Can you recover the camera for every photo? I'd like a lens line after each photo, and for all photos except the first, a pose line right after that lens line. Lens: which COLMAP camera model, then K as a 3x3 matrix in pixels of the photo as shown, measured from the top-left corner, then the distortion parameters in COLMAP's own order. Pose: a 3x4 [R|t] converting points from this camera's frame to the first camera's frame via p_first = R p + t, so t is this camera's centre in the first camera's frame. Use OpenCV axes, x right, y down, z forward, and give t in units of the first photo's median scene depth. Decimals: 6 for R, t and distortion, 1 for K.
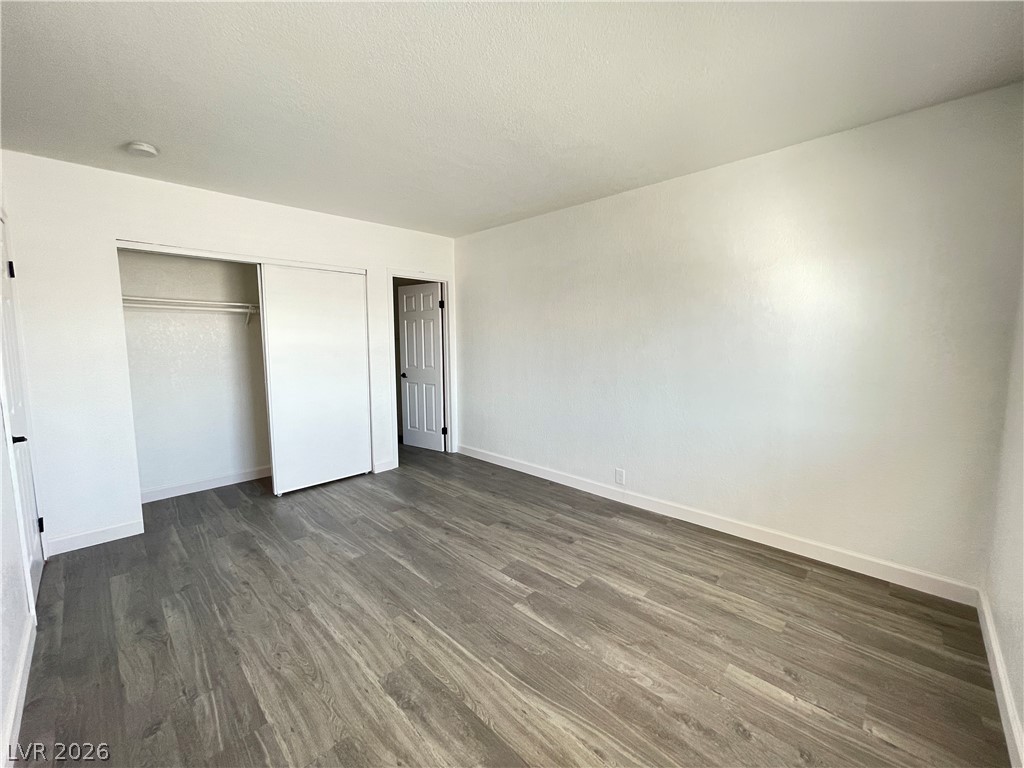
lens RADIAL K [[413.9, 0, 508.5], [0, 413.9, 380.8], [0, 0, 1]] dist [-0.002301, 0.000052]
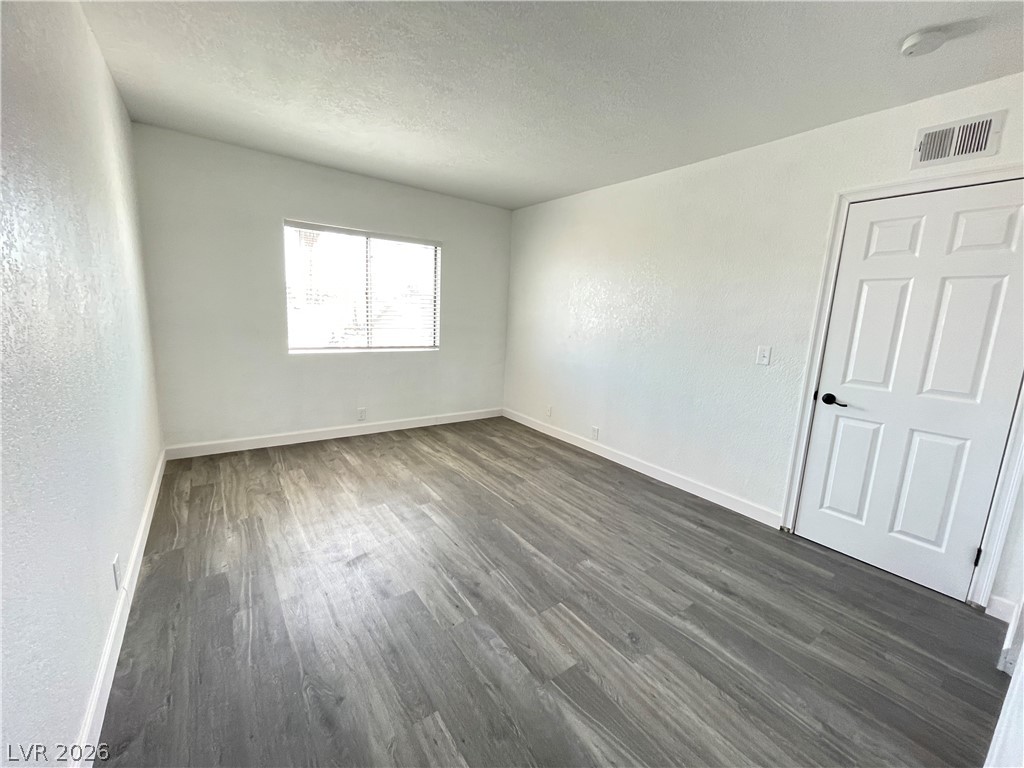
lens RADIAL K [[413.9, 0, 508.5], [0, 413.9, 380.8], [0, 0, 1]] dist [-0.002301, 0.000052]
pose [[-0.983928, -0.071036, 0.163828, -0.373046], [-0.025243, 0.963586, 0.266206, -0.189217], [-0.176773, 0.257792, -0.949892, 2.011462]]
